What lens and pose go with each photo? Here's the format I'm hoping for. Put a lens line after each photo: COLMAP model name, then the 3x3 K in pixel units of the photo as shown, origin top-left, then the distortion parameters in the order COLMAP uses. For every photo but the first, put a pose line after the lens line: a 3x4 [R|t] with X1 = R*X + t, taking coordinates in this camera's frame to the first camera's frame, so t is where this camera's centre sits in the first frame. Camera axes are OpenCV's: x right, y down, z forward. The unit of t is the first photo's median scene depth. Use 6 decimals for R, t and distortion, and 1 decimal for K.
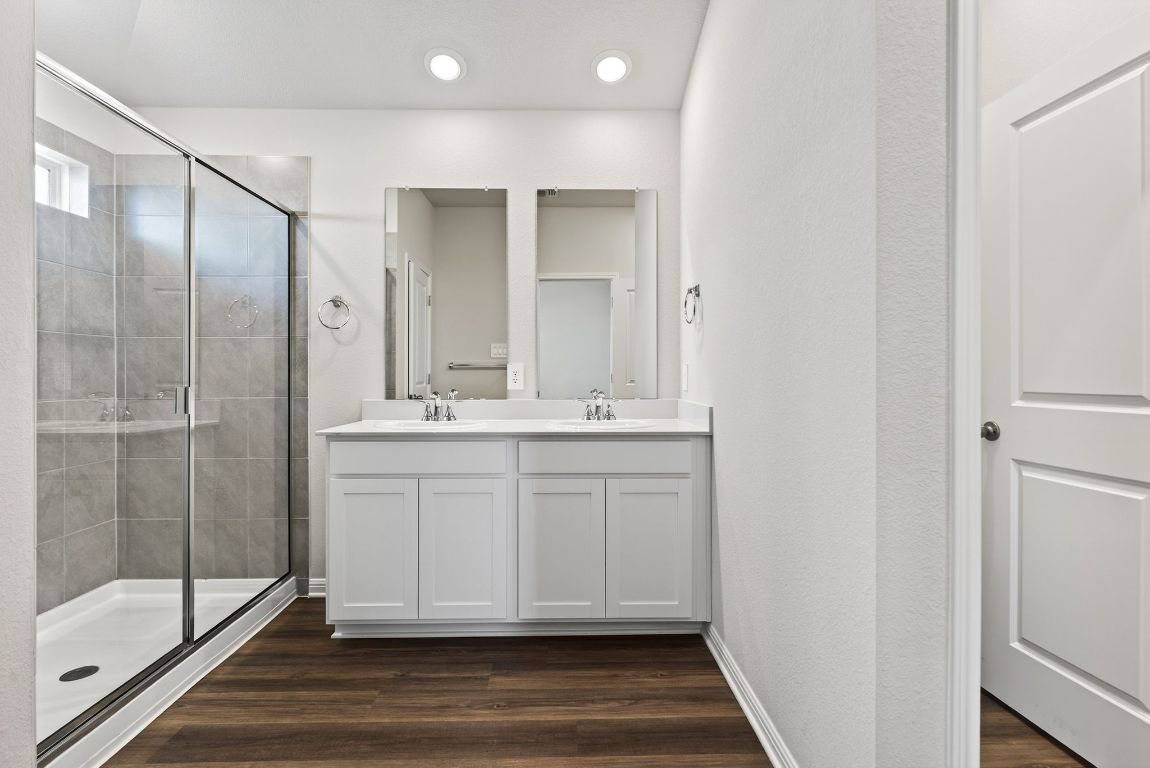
lens RADIAL K [[528.6, 0, 590.3], [0, 528.6, 371.7], [0, 0, 1]] dist [0.000215, -0.003746]
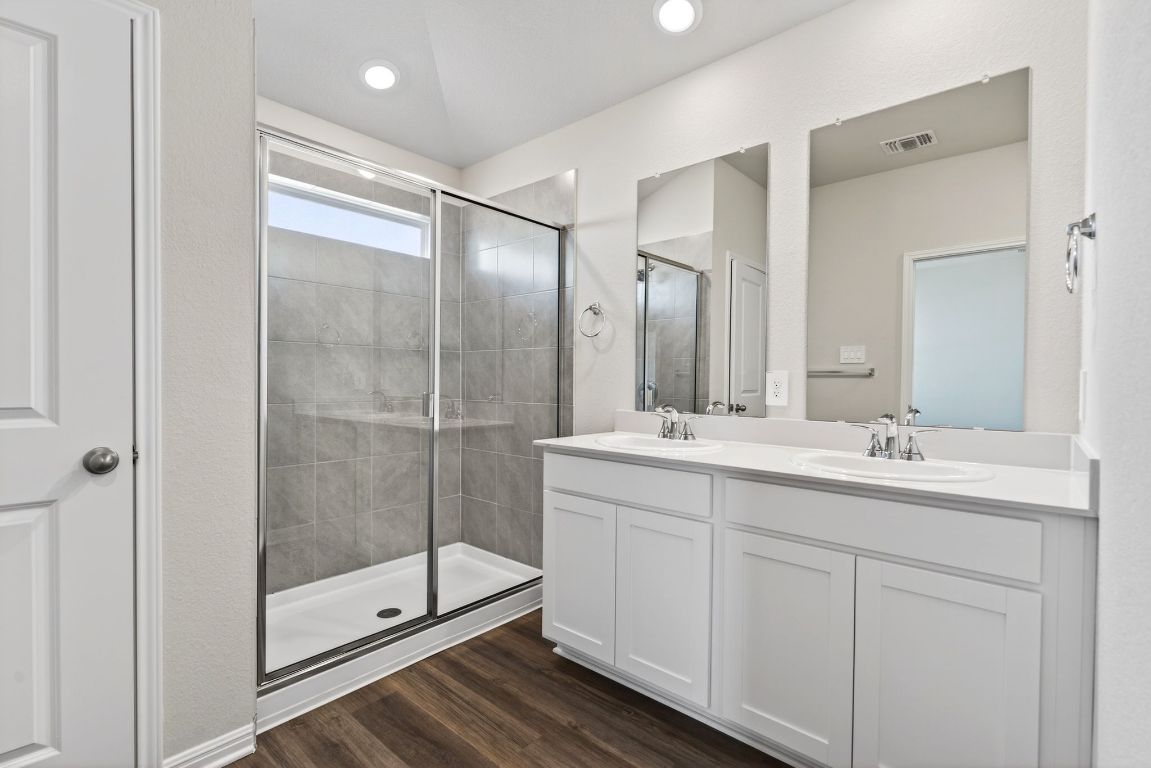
lens RADIAL K [[529.1, 0, 574.2], [0, 529.1, 383.1], [0, 0, 1]] dist [0.000215, -0.003746]
pose [[0.729858, 0.012113, -0.683491, 0.197127], [-0.005276, 0.999913, 0.012087, -0.007485], [0.683578, -0.005216, 0.729859, 0.298729]]
